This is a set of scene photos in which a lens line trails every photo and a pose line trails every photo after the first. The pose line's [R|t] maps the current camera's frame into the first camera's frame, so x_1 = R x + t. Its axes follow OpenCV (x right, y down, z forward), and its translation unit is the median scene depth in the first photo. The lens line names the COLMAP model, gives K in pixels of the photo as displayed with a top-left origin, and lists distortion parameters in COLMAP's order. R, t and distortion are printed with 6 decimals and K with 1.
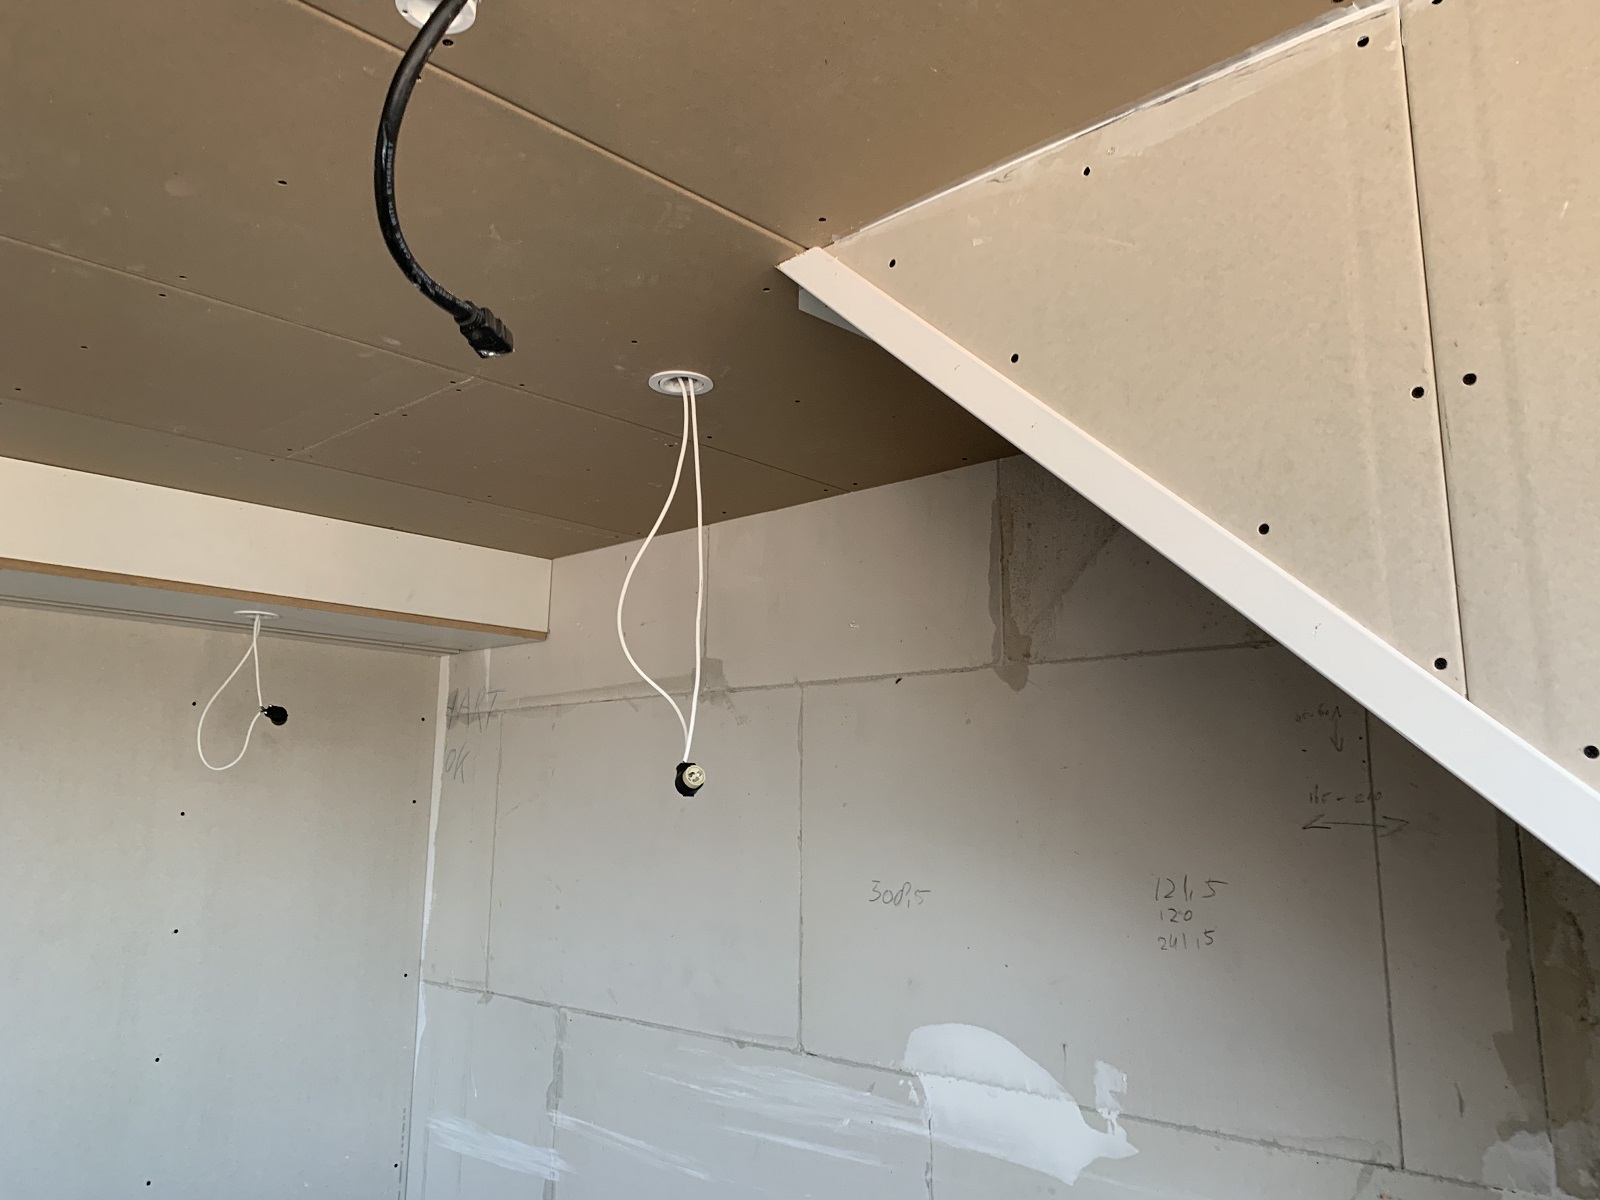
lens RADIAL K [[1212.8, 0, 798.4], [0, 1212.8, 570.1], [0, 0, 1]] dist [0.004882, -0.011230]
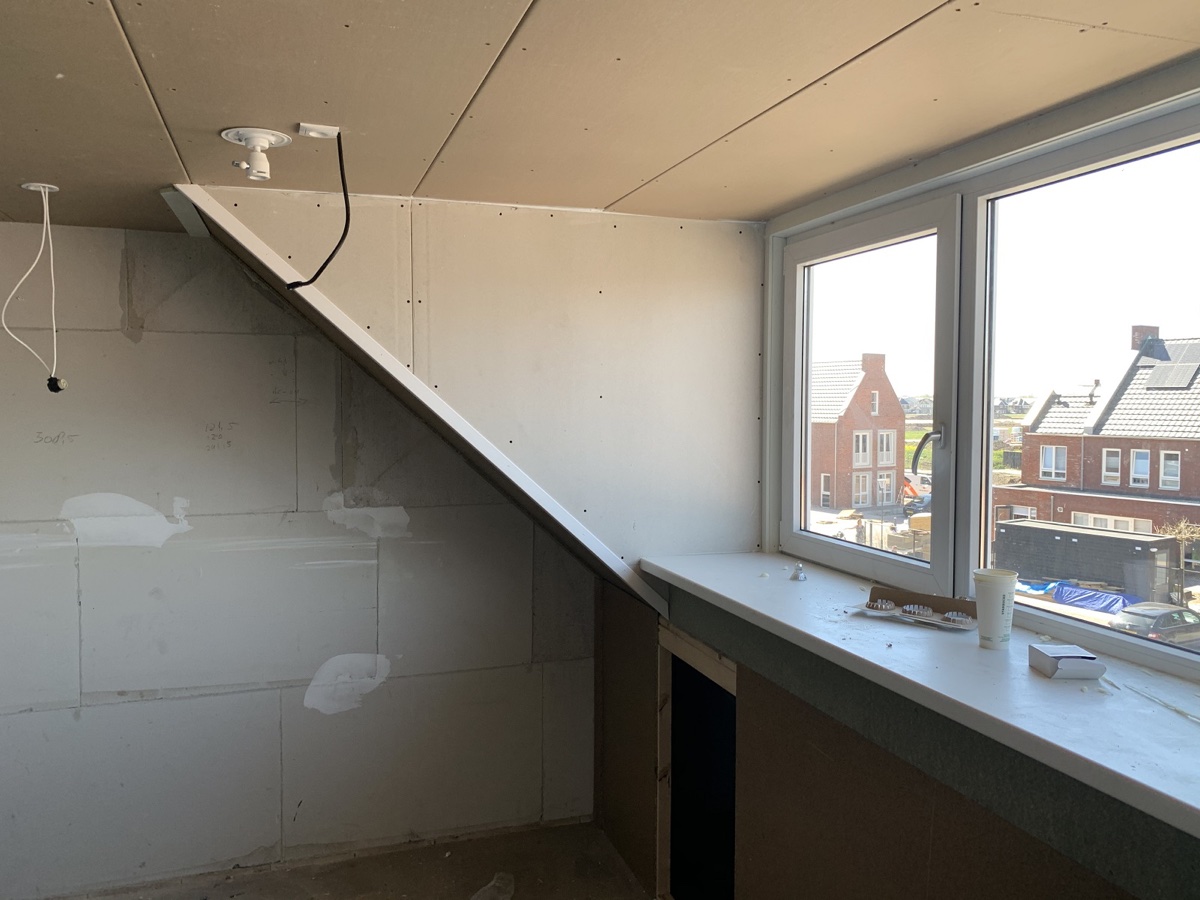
lens RADIAL K [[909.6, 0, 600.1], [0, 909.6, 448.6], [0, 0, 1]] dist [0.004882, -0.011230]
pose [[0.455131, -0.056625, 0.888622, -1.009752], [-0.173351, 0.973246, 0.150804, -0.119551], [-0.873387, -0.222679, 0.433138, -0.535295]]
